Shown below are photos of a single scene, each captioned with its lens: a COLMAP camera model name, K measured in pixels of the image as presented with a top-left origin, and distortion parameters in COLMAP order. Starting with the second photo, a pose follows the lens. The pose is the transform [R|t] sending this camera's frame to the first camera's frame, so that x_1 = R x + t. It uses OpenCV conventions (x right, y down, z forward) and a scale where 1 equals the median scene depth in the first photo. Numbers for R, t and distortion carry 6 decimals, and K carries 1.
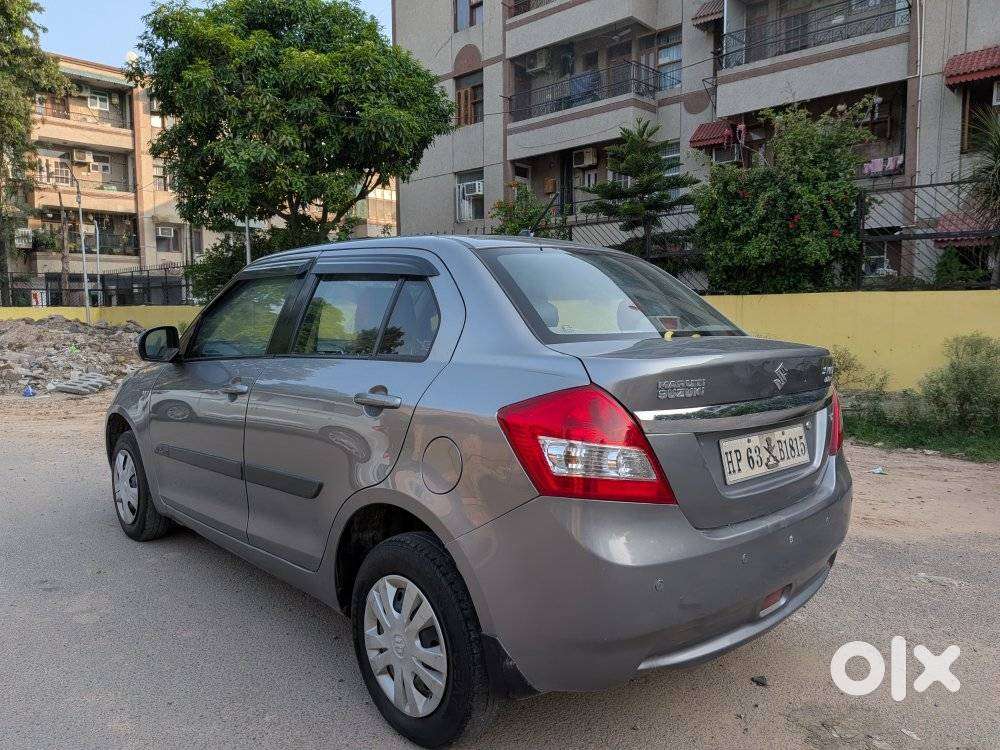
lens RADIAL K [[727.9, 0, 509.9], [0, 727.9, 379.7], [0, 0, 1]] dist [0.031297, -0.067076]
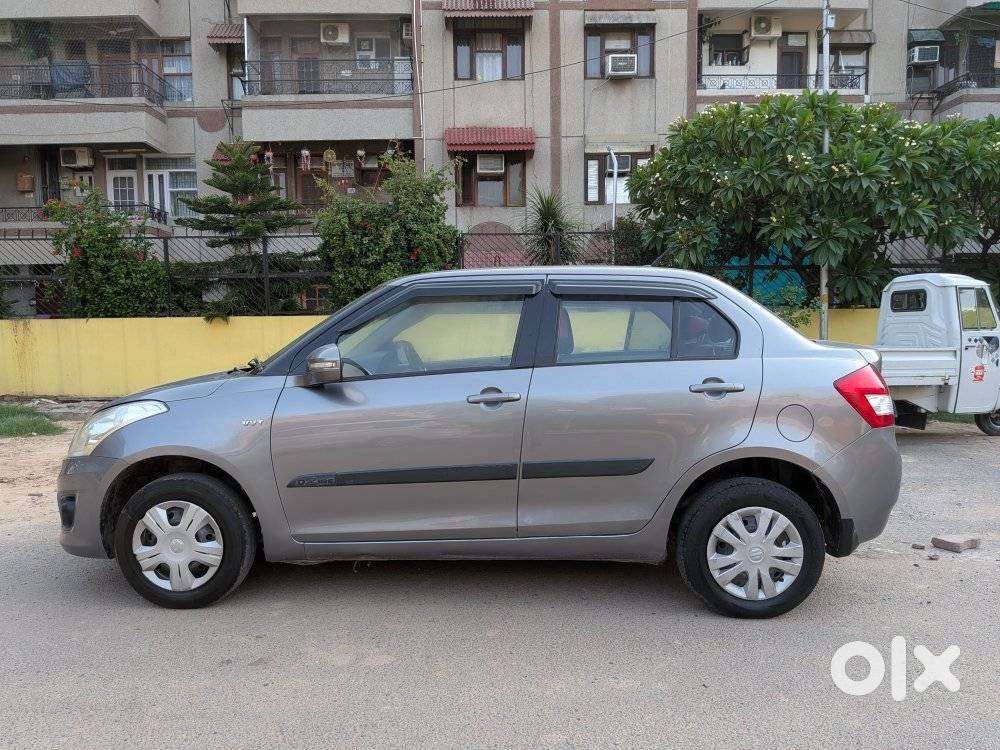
lens RADIAL K [[727.9, 0, 509.9], [0, 727.9, 379.7], [0, 0, 1]] dist [0.031297, -0.067076]
pose [[0.709691, -0.052870, 0.702527, -0.185835], [0.073081, 0.997325, 0.001230, -0.002317], [-0.700713, 0.050468, 0.711657, 0.035939]]
